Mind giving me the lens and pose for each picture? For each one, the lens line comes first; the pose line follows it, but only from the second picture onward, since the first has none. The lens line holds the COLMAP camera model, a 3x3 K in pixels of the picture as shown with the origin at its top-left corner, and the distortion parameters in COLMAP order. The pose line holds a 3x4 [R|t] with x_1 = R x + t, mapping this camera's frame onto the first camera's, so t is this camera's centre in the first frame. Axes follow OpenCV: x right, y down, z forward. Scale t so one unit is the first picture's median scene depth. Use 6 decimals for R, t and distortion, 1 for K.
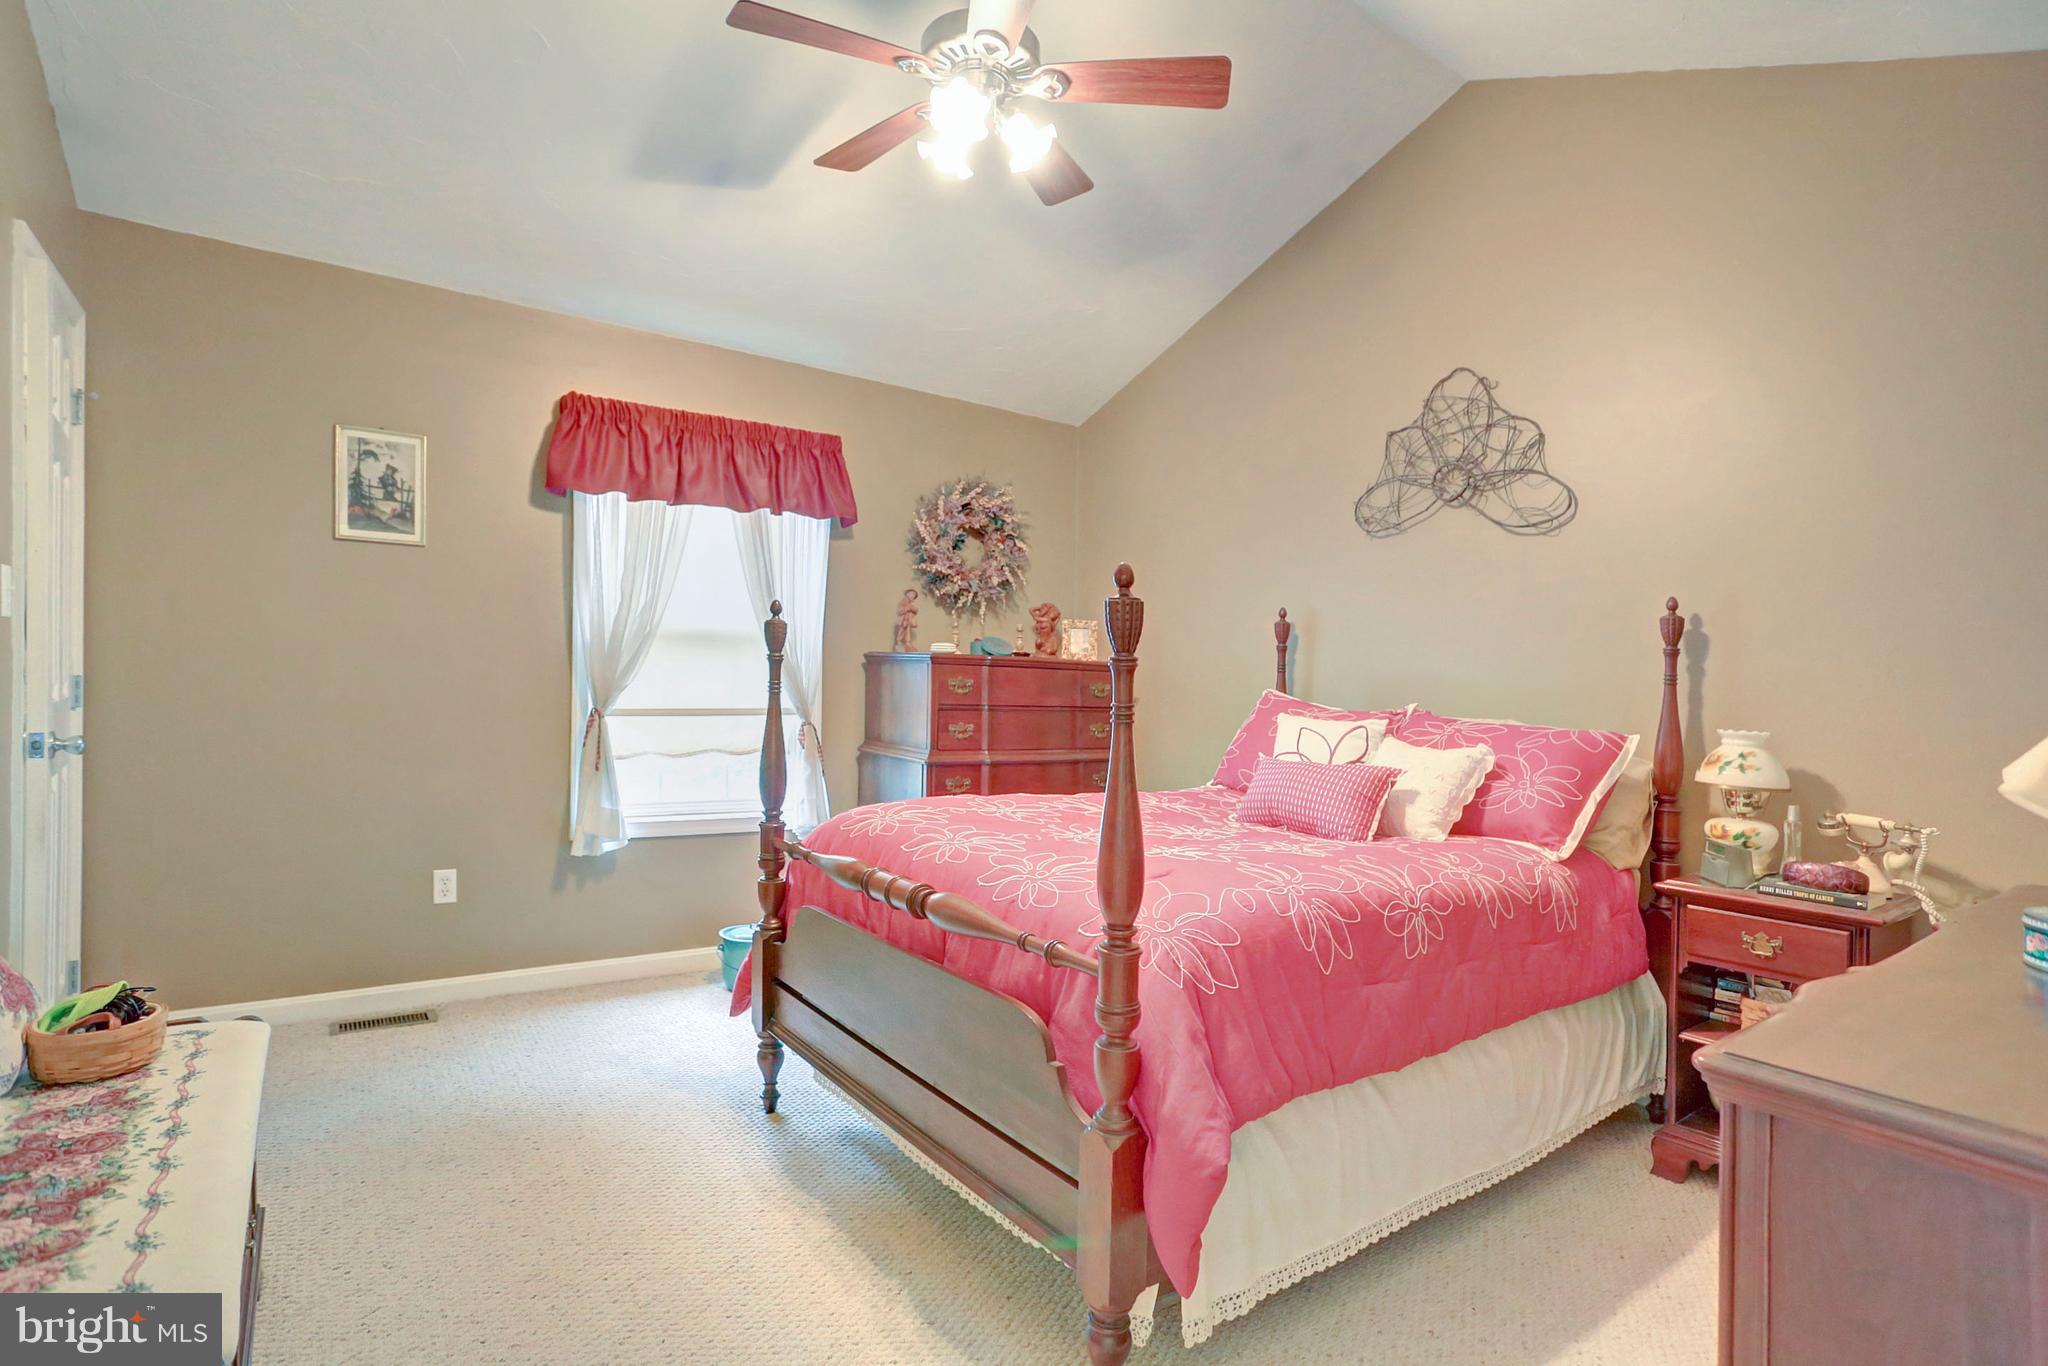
lens RADIAL K [[1013.0, 0, 1011.3], [0, 1013.0, 670.3], [0, 0, 1]] dist [-0.092154, 0.046048]
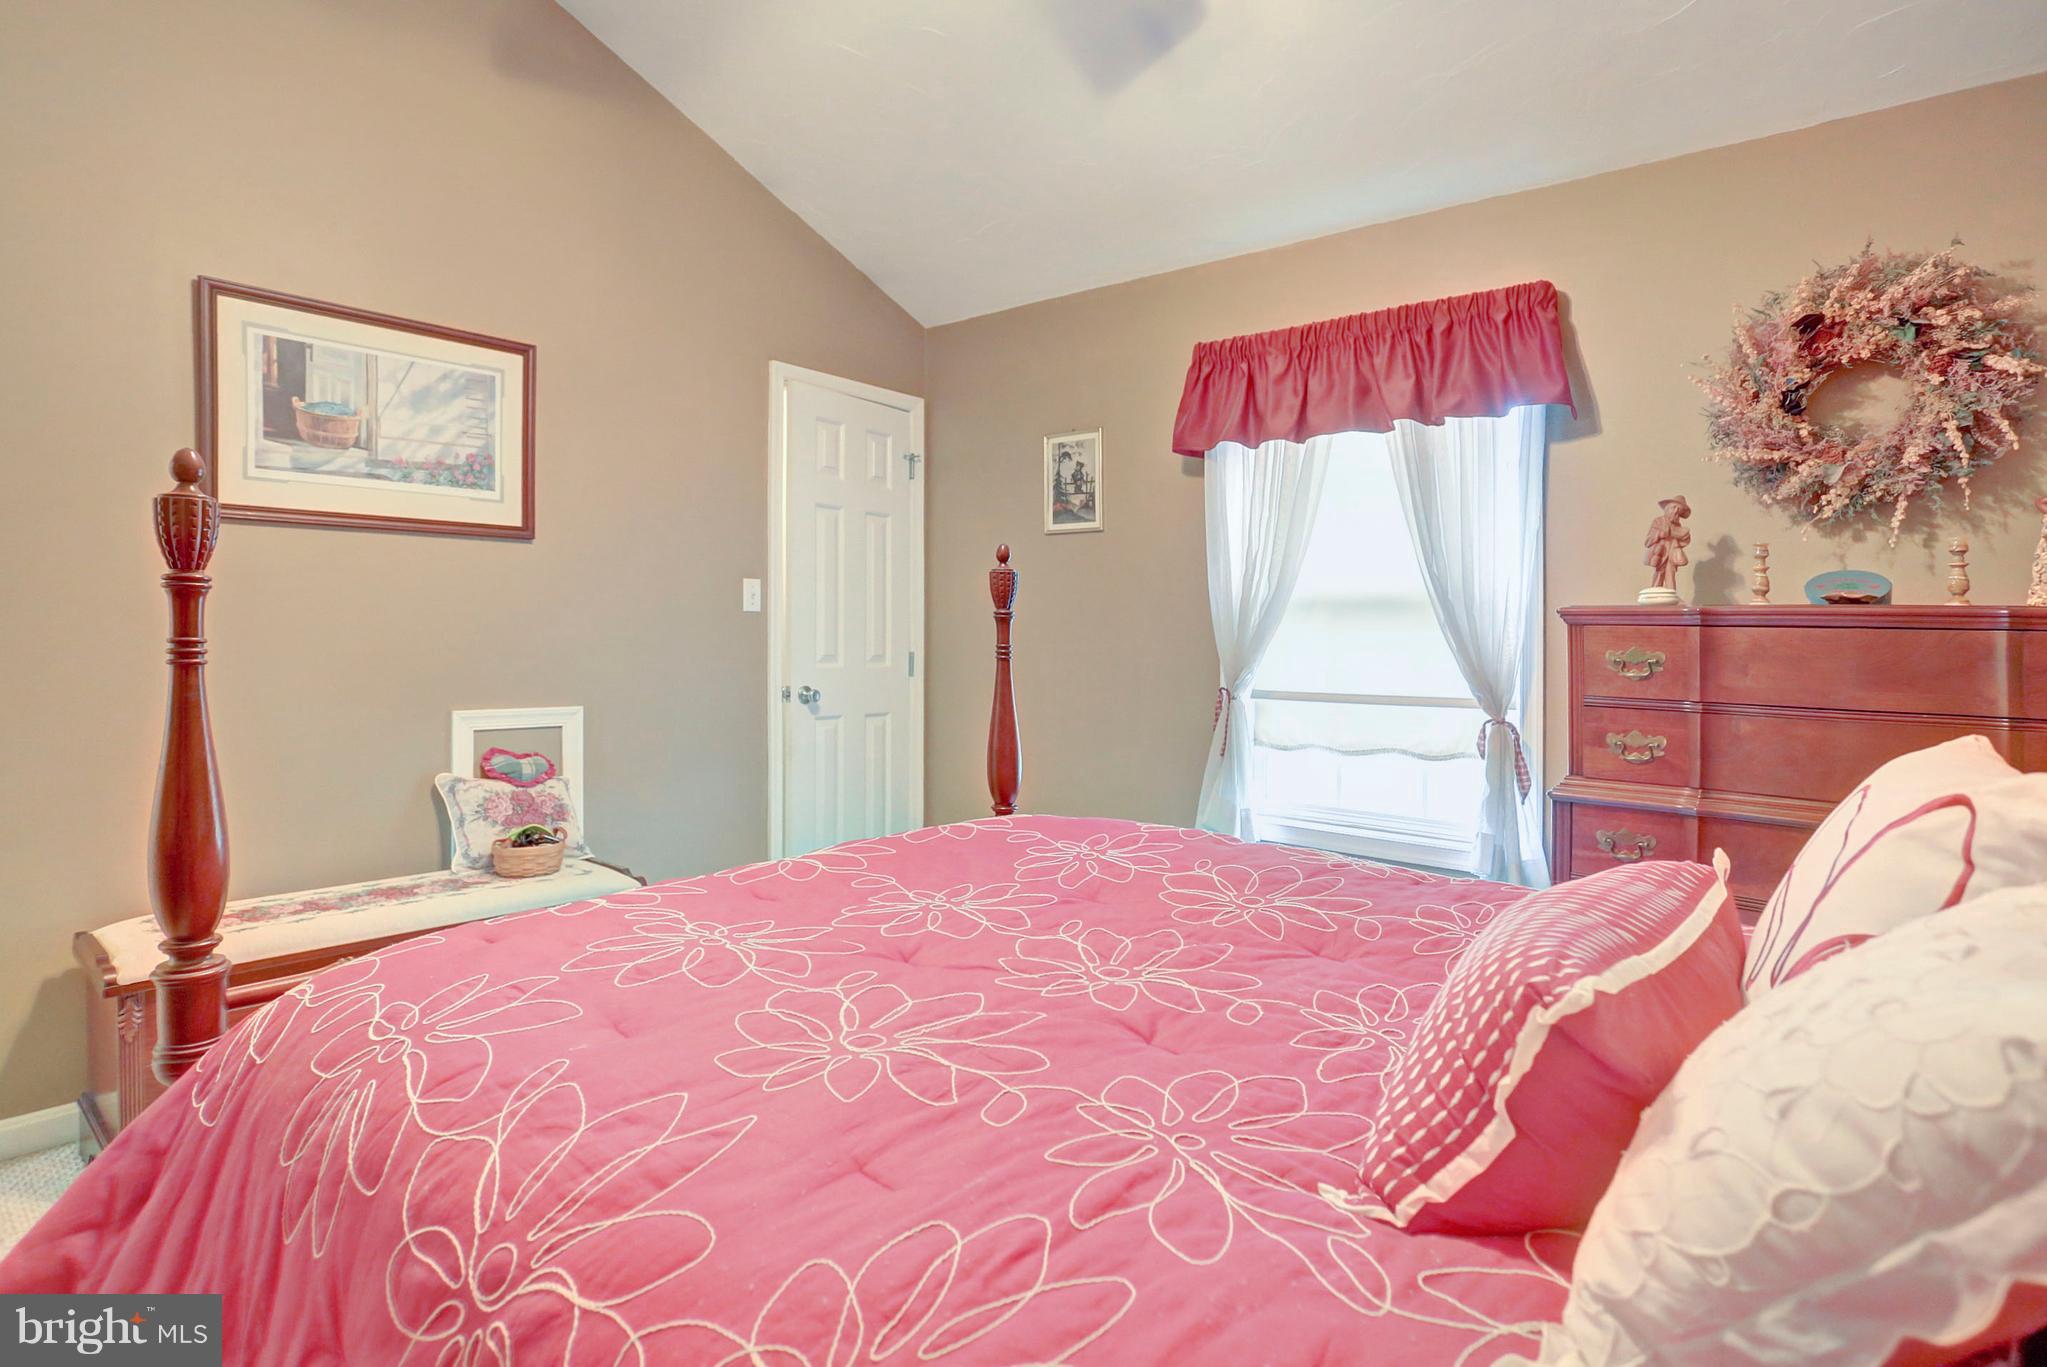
lens RADIAL K [[1012.5, 0, 1010.8], [0, 1012.5, 670.9], [0, 0, 1]] dist [-0.092154, 0.046048]
pose [[0.267424, 0.004317, -0.963569, 0.396418], [-0.002164, 0.999990, 0.003880, 0.019015], [0.963576, 0.001048, 0.267431, 0.570374]]
